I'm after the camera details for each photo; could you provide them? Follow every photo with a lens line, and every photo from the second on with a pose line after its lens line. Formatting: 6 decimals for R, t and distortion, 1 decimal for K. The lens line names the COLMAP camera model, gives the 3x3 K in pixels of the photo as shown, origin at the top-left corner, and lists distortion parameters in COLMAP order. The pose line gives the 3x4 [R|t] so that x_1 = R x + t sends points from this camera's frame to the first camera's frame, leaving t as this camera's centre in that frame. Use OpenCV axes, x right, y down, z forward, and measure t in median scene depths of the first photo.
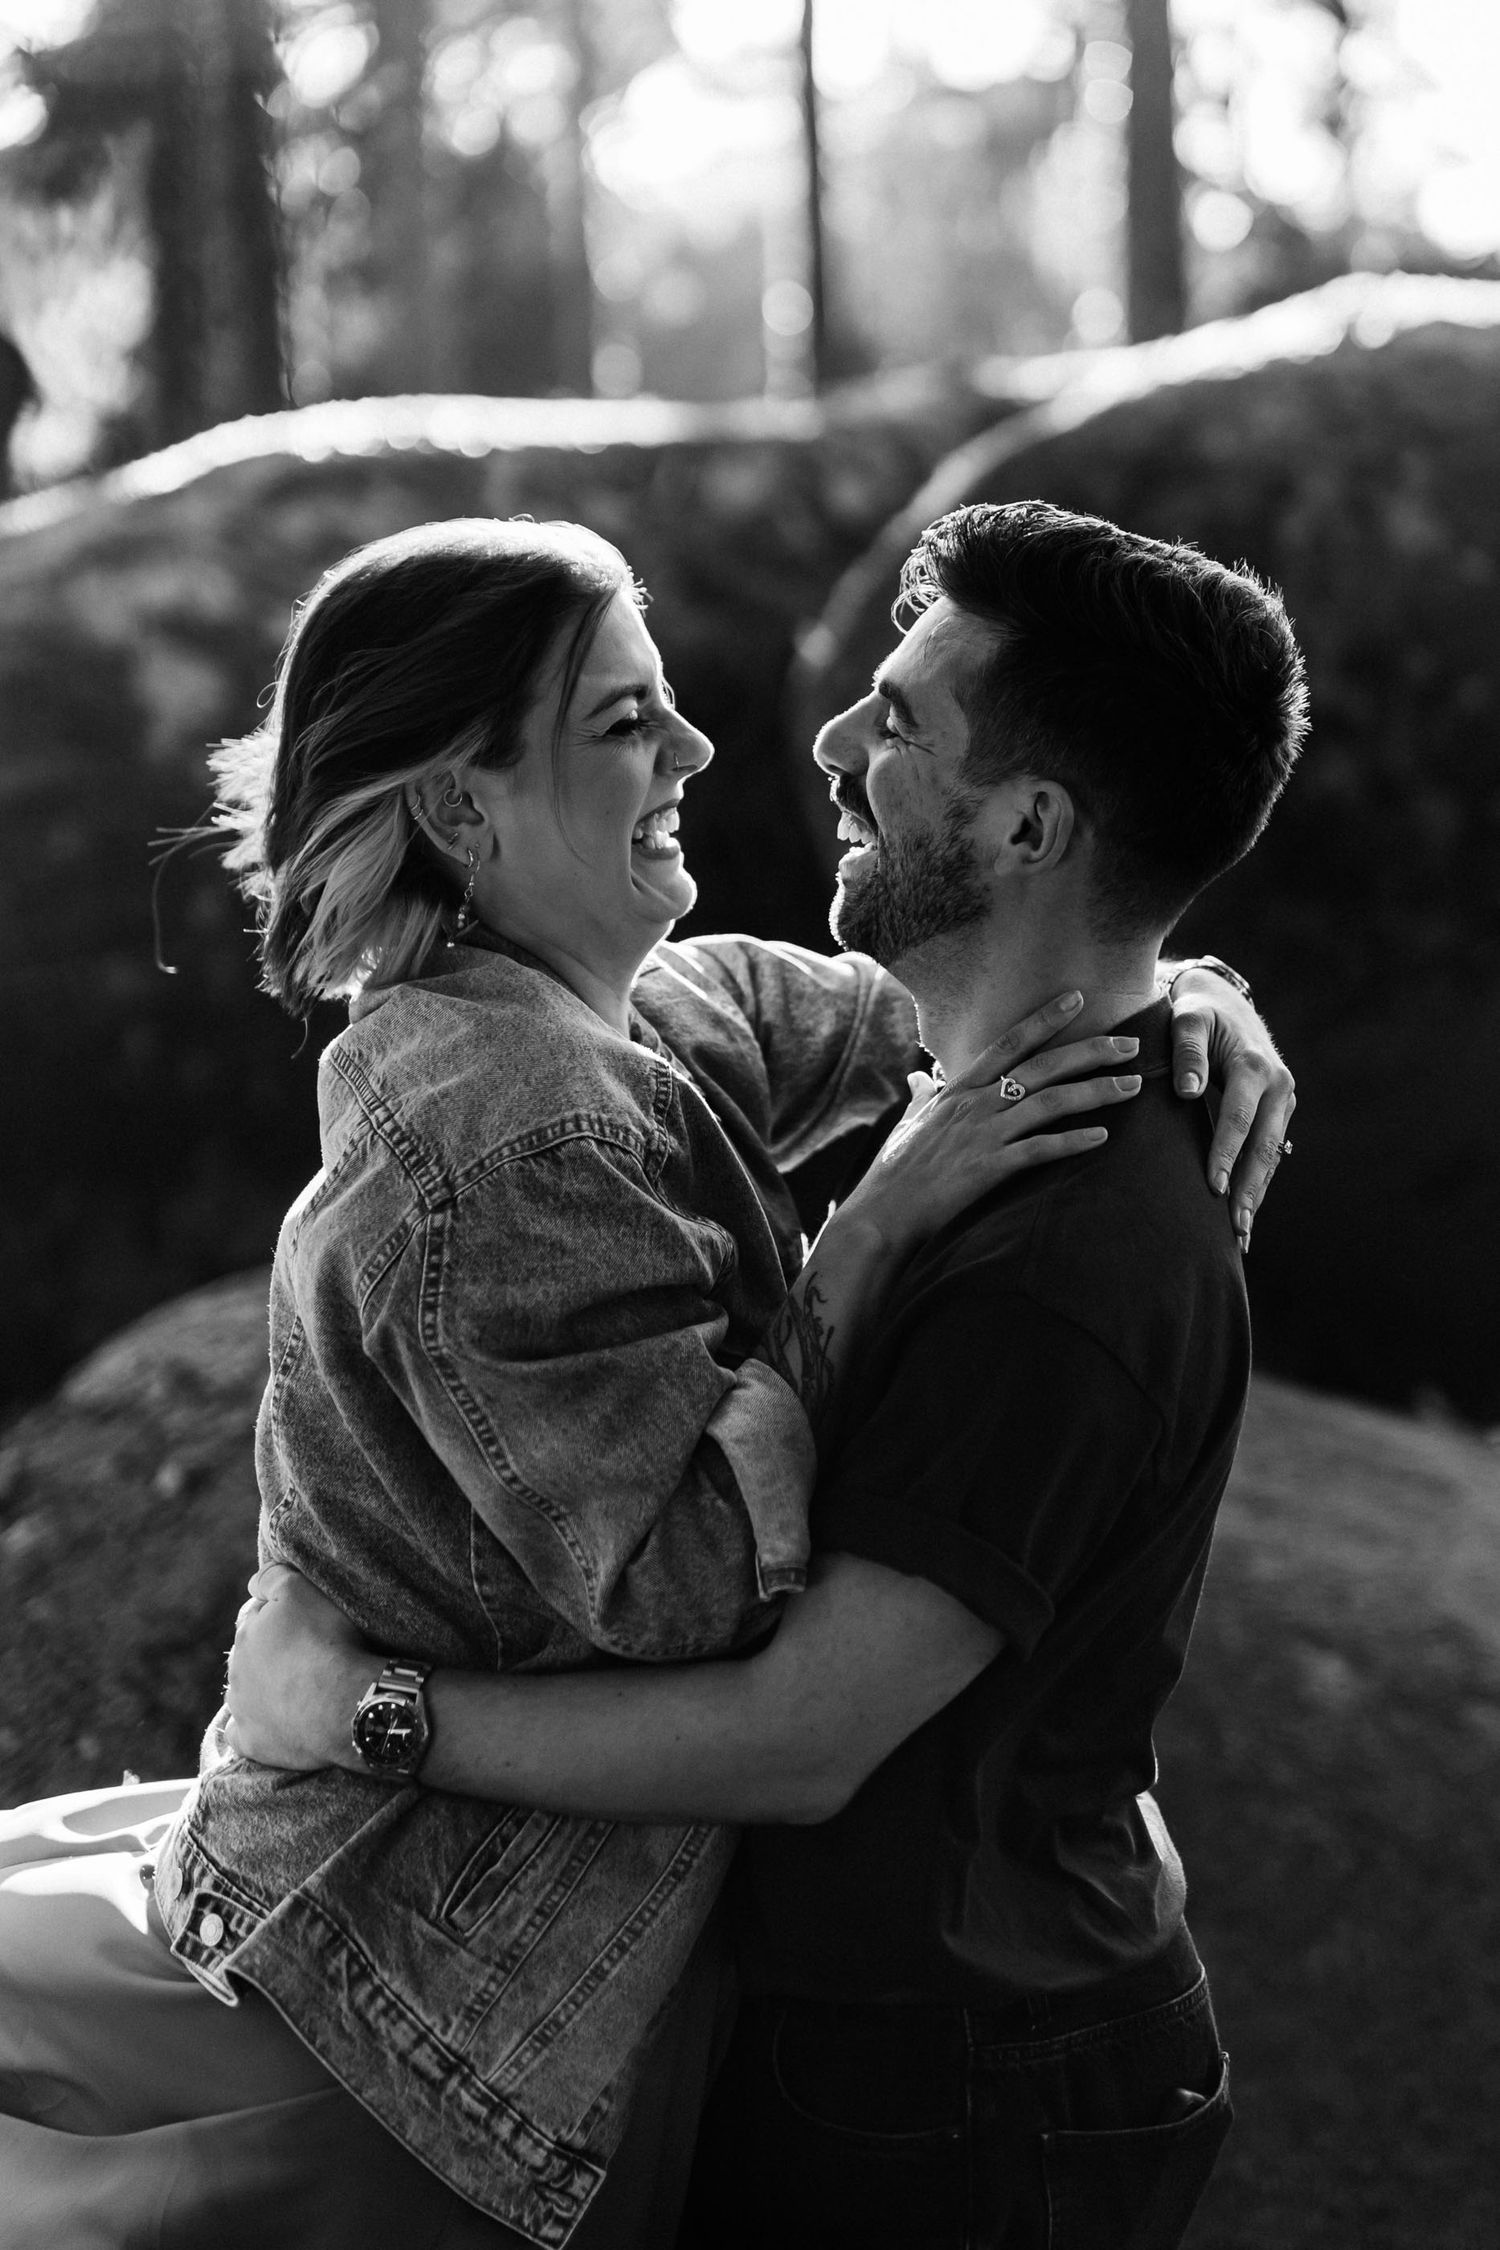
lens RADIAL K [[3434.3, 0, 750.0], [0, 3434.3, 1125.0], [0, 0, 1]] dist [0.017241, 0.001073]
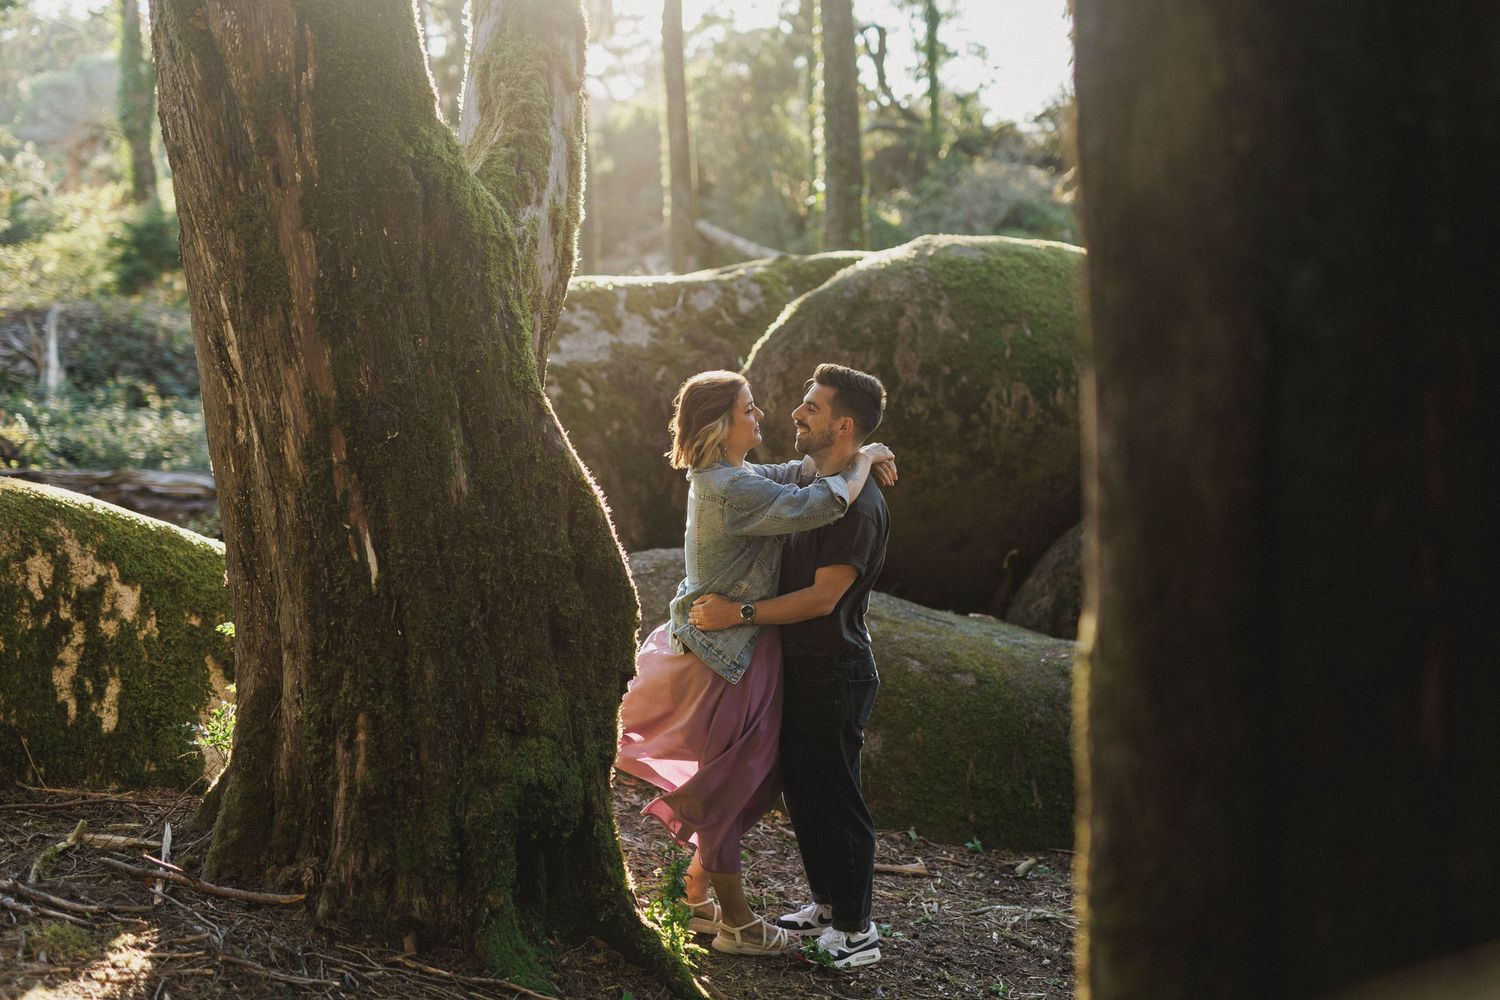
lens RADIAL K [[2289.5, 0, 750.0], [0, 2289.5, 500.0], [0, 0, 1]] dist [0.017241, 0.001073]
pose [[0.996798, -0.009449, 0.079401, -0.135593], [0.012989, 0.998939, -0.044179, 0.065482], [-0.078899, 0.045069, 0.995863, -0.973077]]
